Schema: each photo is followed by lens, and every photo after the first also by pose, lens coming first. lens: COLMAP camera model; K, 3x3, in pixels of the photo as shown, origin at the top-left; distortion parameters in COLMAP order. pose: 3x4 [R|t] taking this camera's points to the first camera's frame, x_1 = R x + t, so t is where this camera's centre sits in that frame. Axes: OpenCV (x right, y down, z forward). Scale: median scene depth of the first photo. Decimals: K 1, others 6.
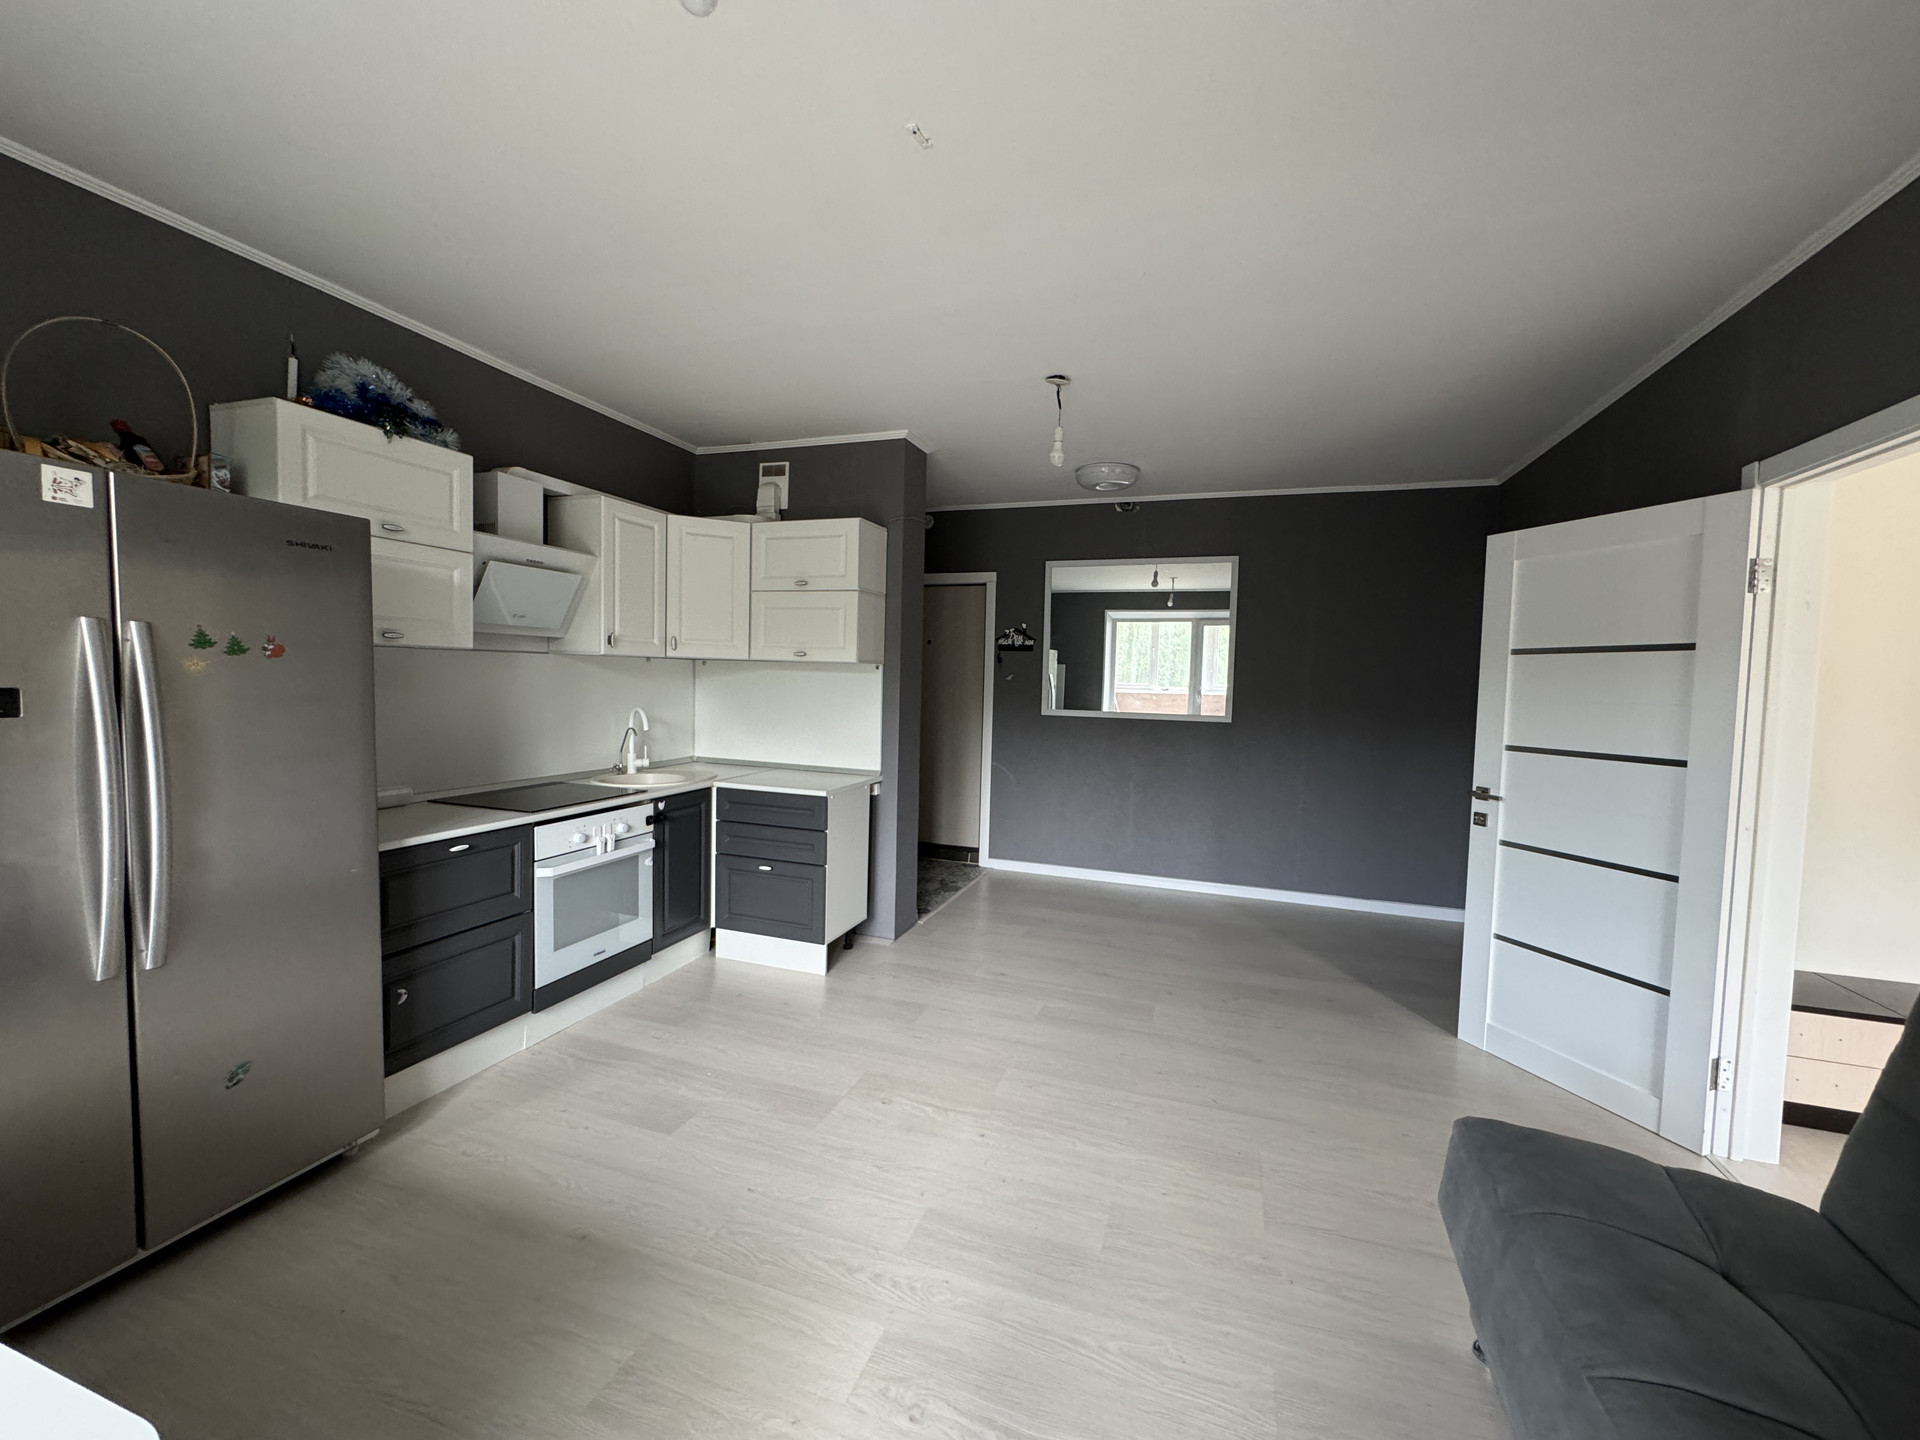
lens RADIAL K [[767.4, 0, 956.0], [0, 767.4, 720.8], [0, 0, 1]] dist [-0.001241, -0.000294]
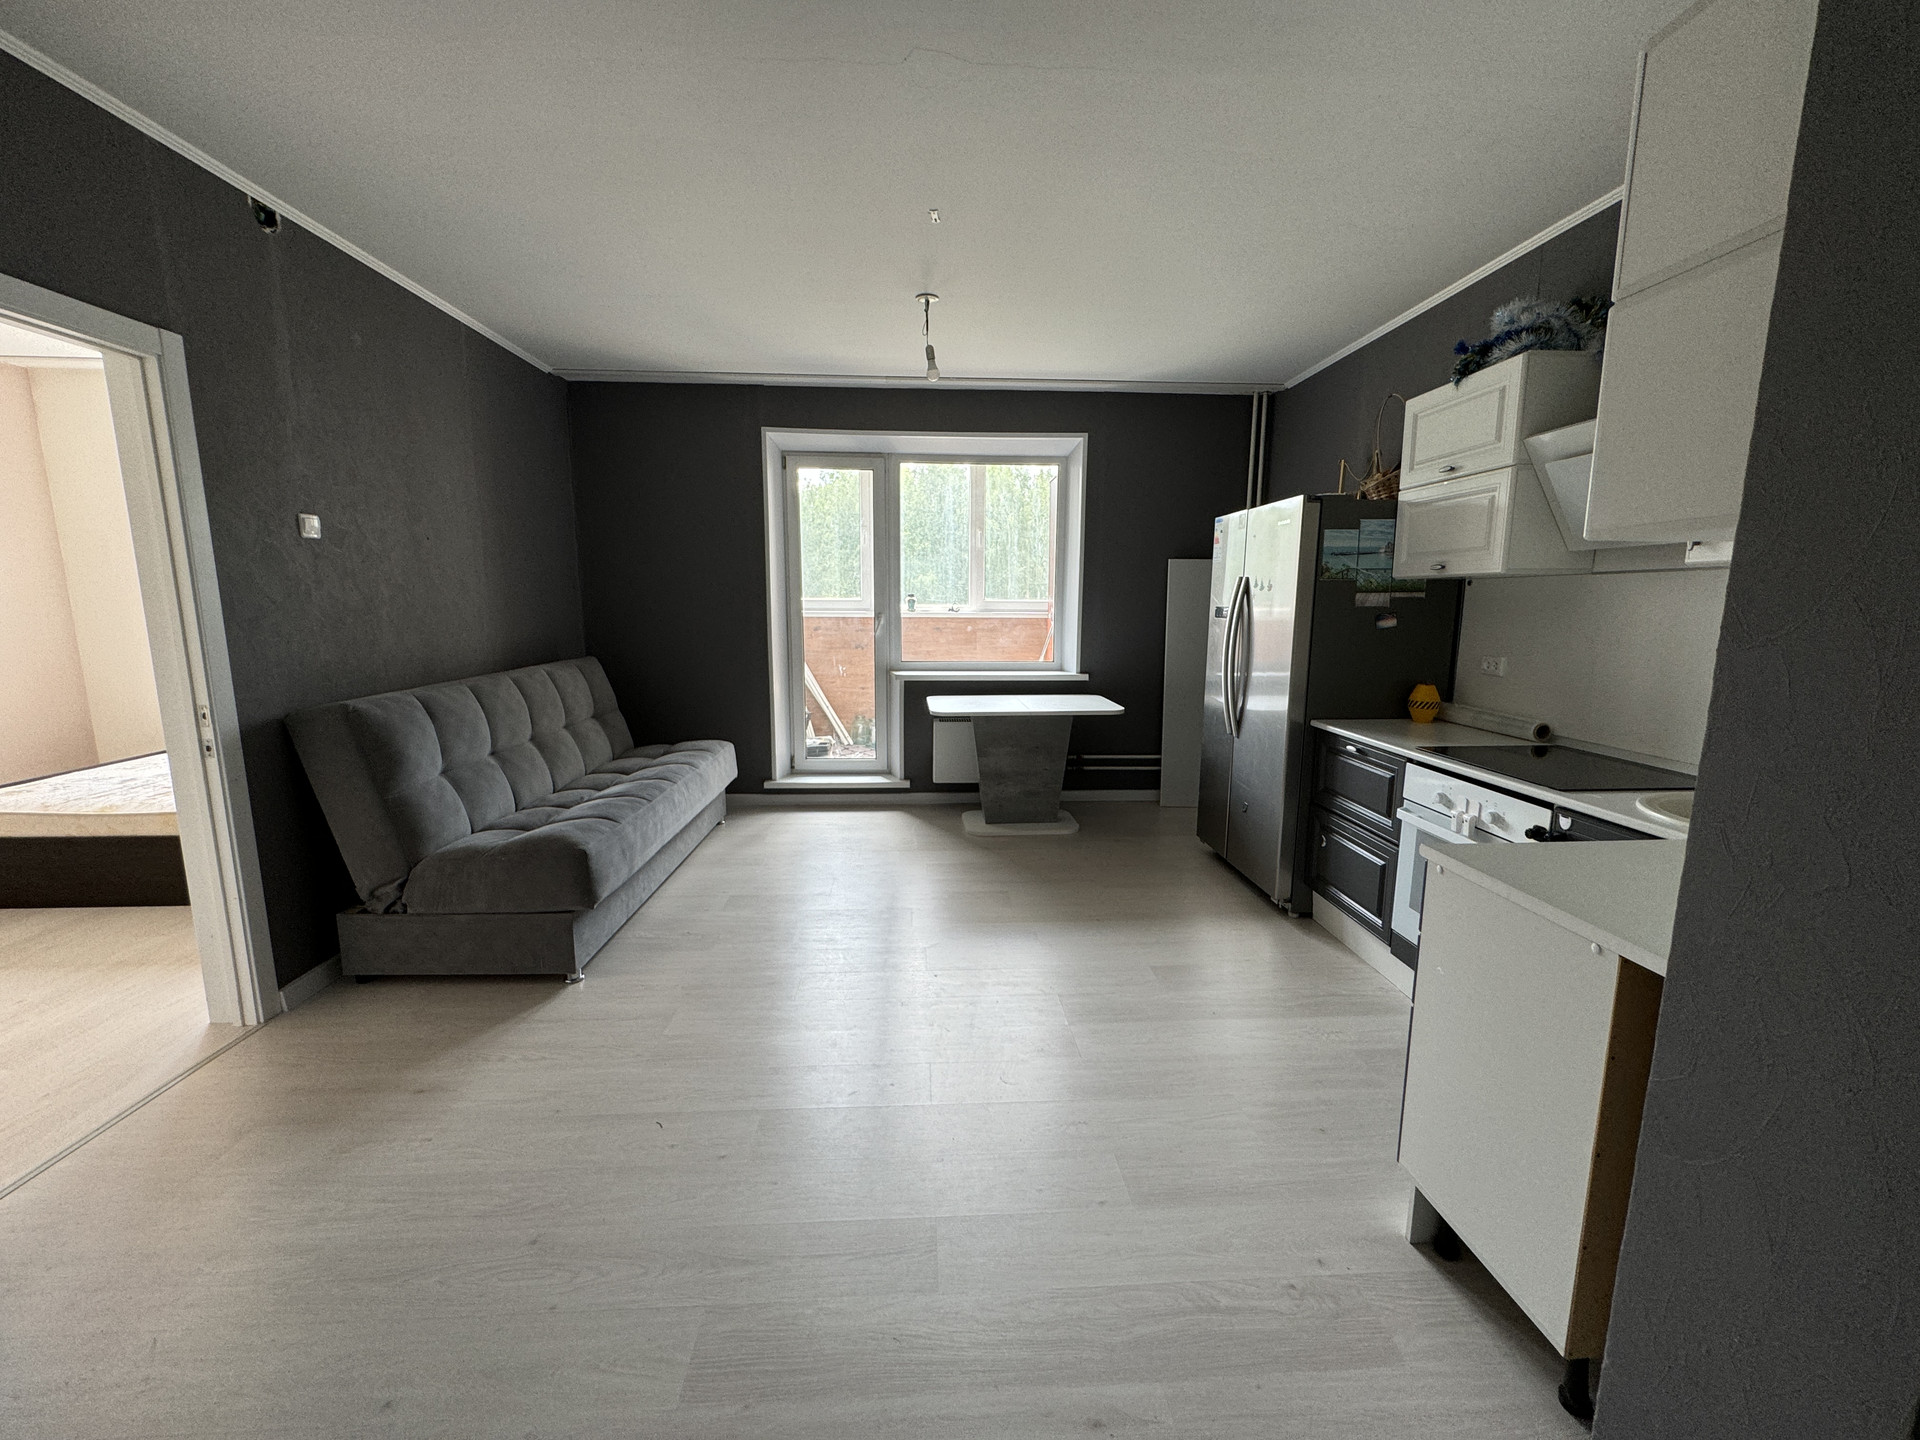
lens RADIAL K [[767.4, 0, 960.3], [0, 767.4, 717.6], [0, 0, 1]] dist [-0.001241, -0.000294]
pose [[-0.919708, 0.028942, -0.391535, 0.290416], [-0.051656, 0.979689, 0.193756, -0.062374], [0.389190, 0.198425, -0.899533, 1.440747]]
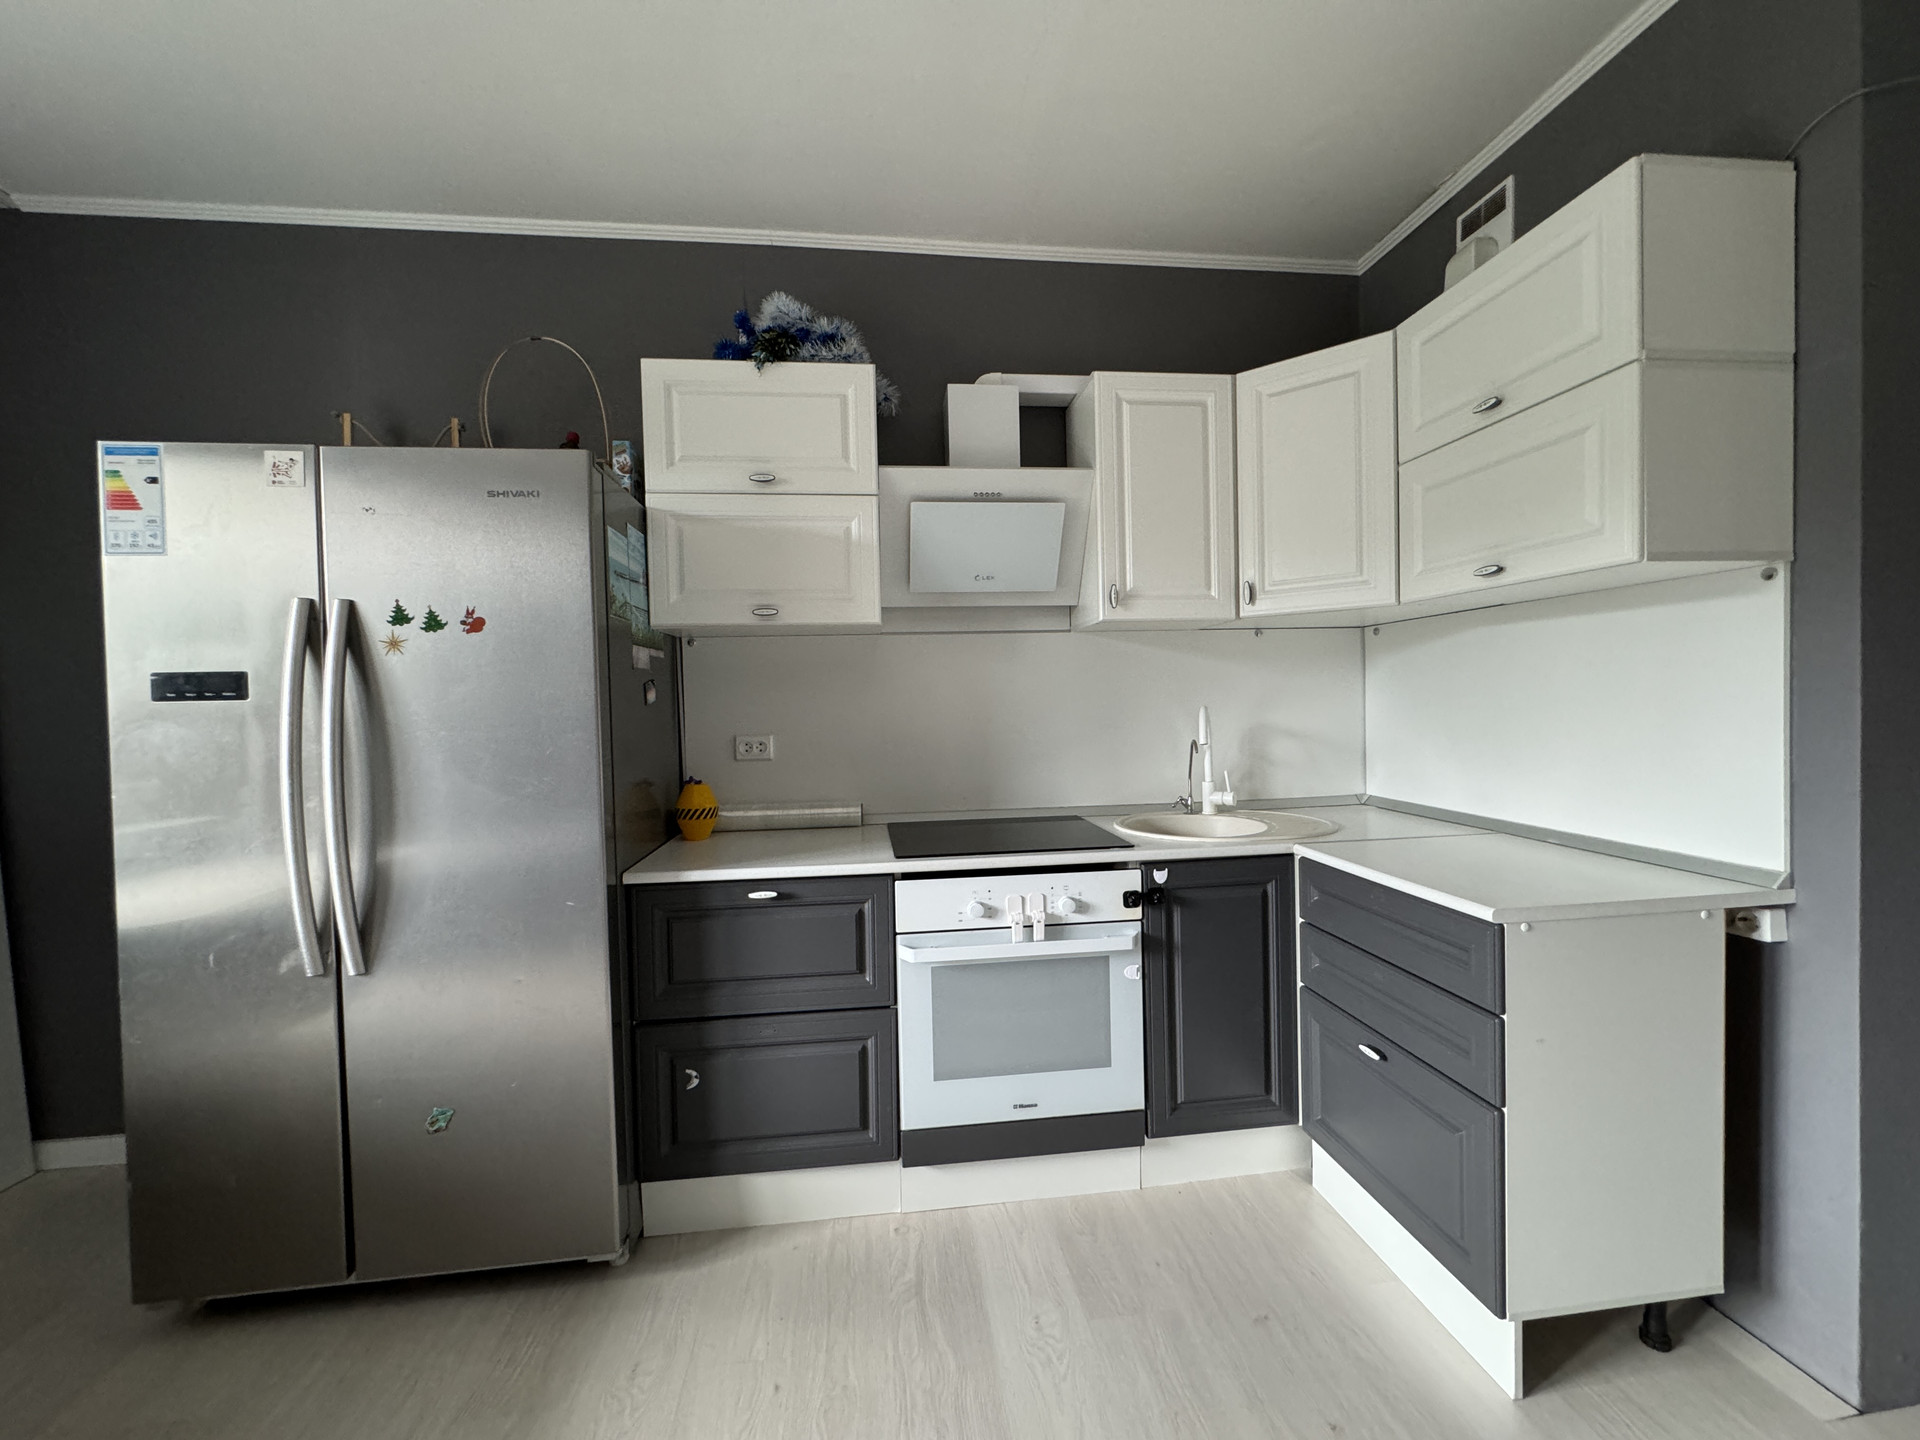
lens RADIAL K [[767.4, 0, 961.4], [0, 767.4, 719.9], [0, 0, 1]] dist [-0.001241, -0.000294]
pose [[0.444788, -0.017396, -0.895467, 0.058480], [-0.017657, 0.999447, -0.028186, 0.016465], [0.895462, 0.028348, 0.444235, 0.668950]]
